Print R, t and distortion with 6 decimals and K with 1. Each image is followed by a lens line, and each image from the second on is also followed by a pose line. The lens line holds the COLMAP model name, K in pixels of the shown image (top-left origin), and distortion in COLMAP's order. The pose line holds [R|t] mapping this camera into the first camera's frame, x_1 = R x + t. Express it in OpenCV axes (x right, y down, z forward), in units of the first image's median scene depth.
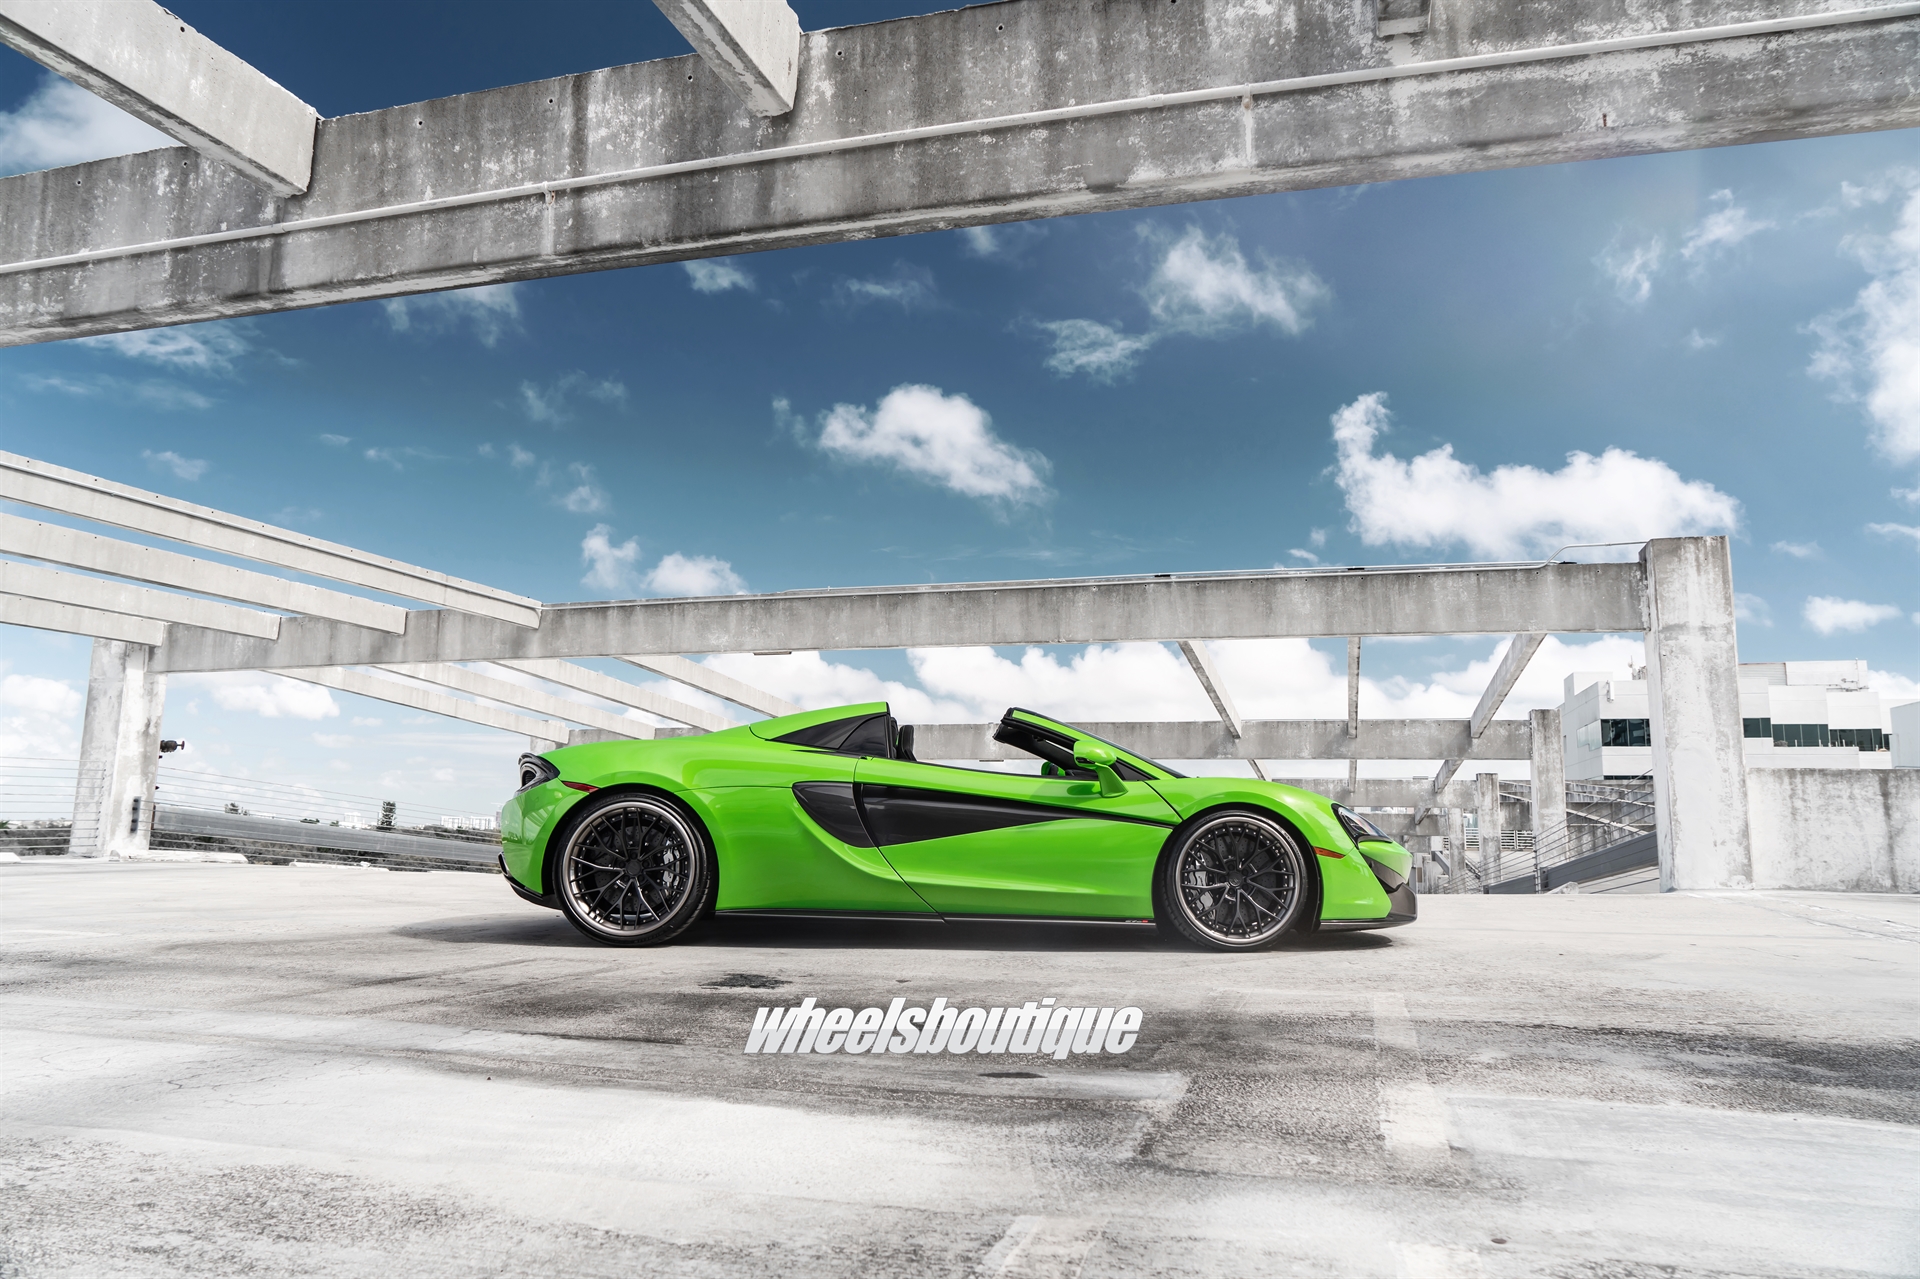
lens RADIAL K [[1310.9, 0, 960.0], [0, 1310.9, 639.5], [0, 0, 1]] dist [0.001068, 0.002944]
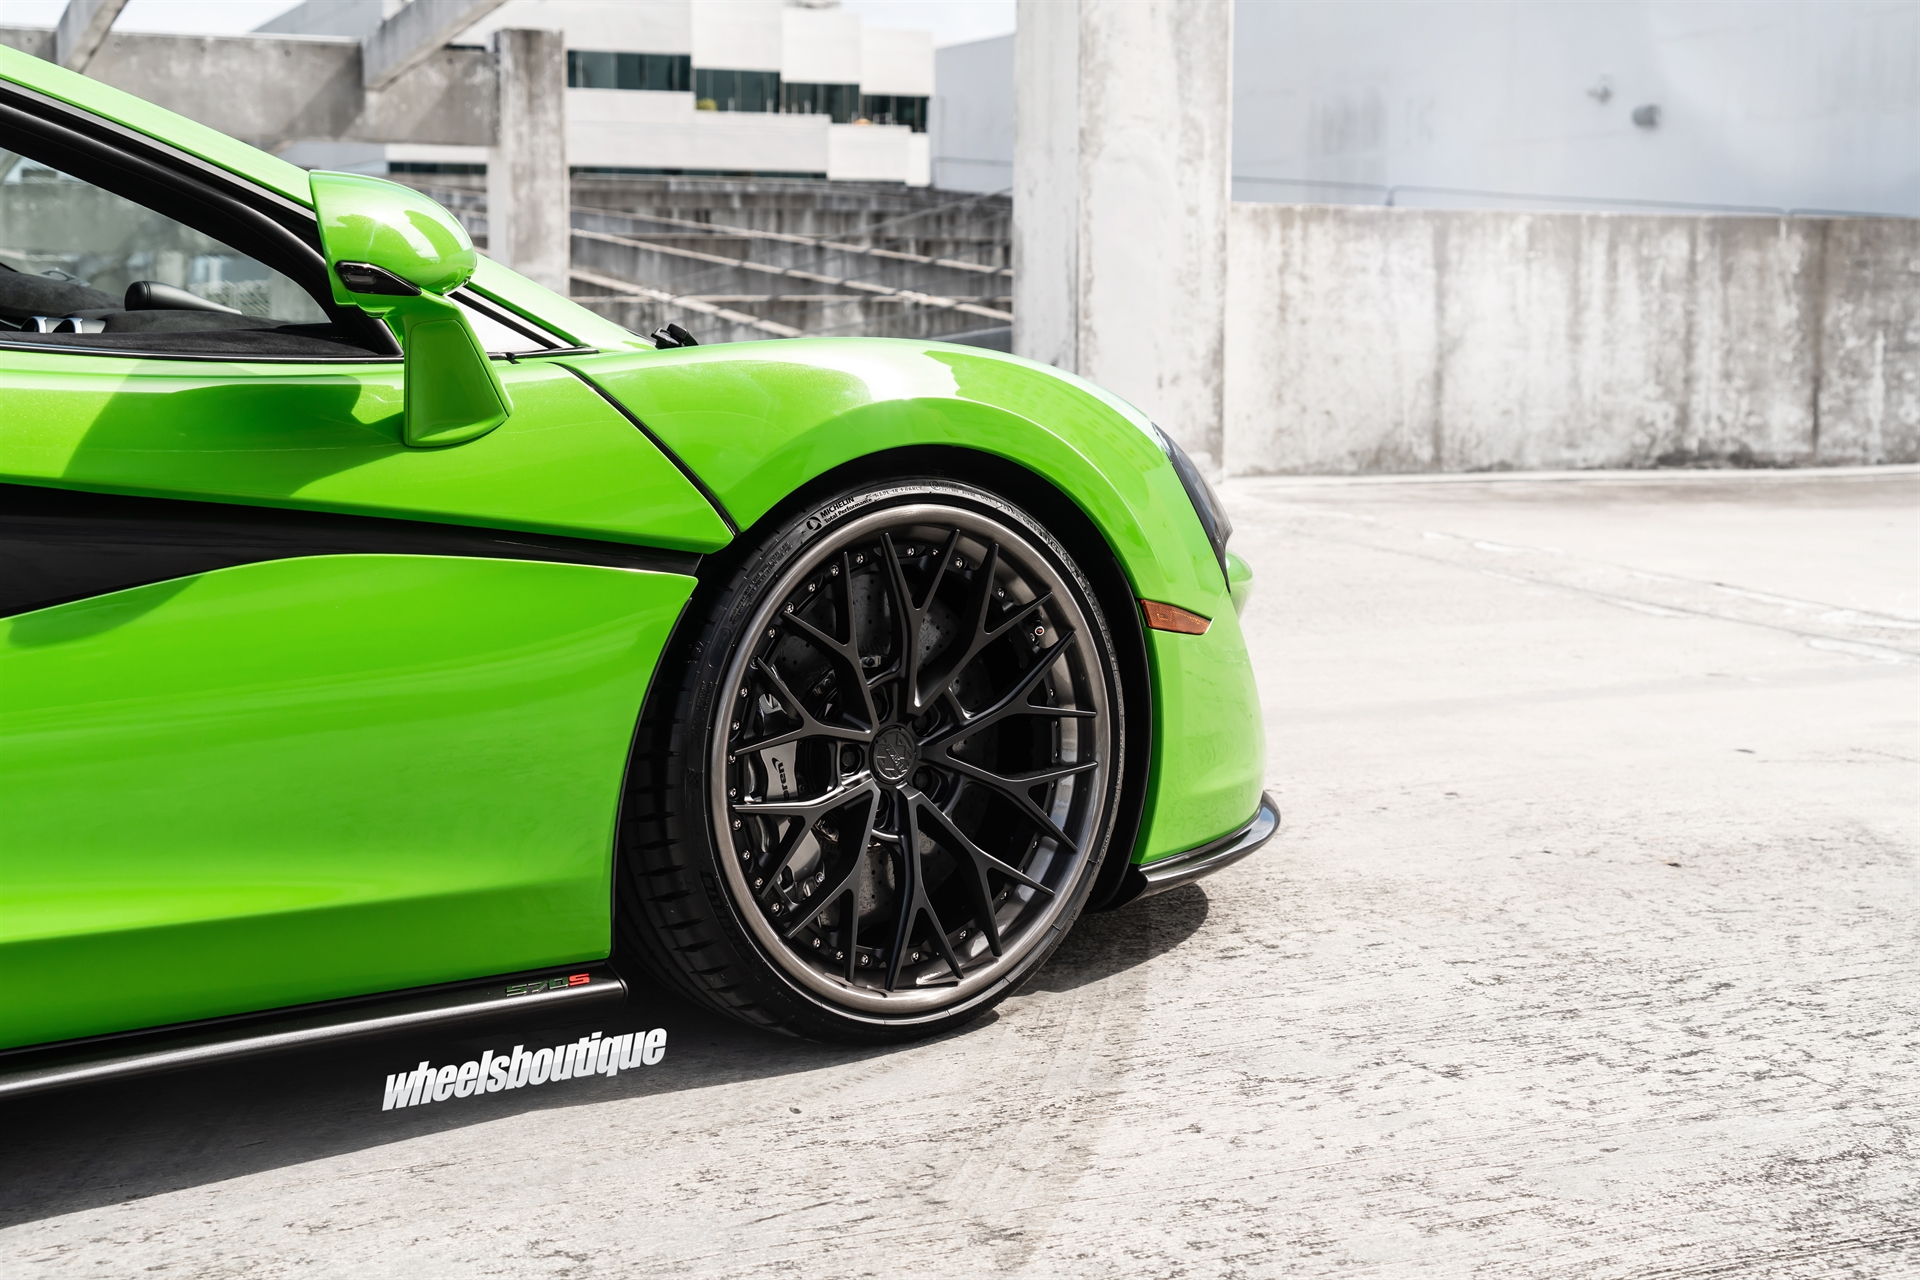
lens RADIAL K [[2806.9, 0, 960.0], [0, 2806.9, 640.0], [0, 0, 1]] dist [0.052148, -0.028439]
pose [[0.774712, -0.089694, 0.625920, -0.061152], [-0.085550, 0.965918, 0.244303, 0.017468], [-0.626500, -0.242812, 0.740635, 0.335200]]
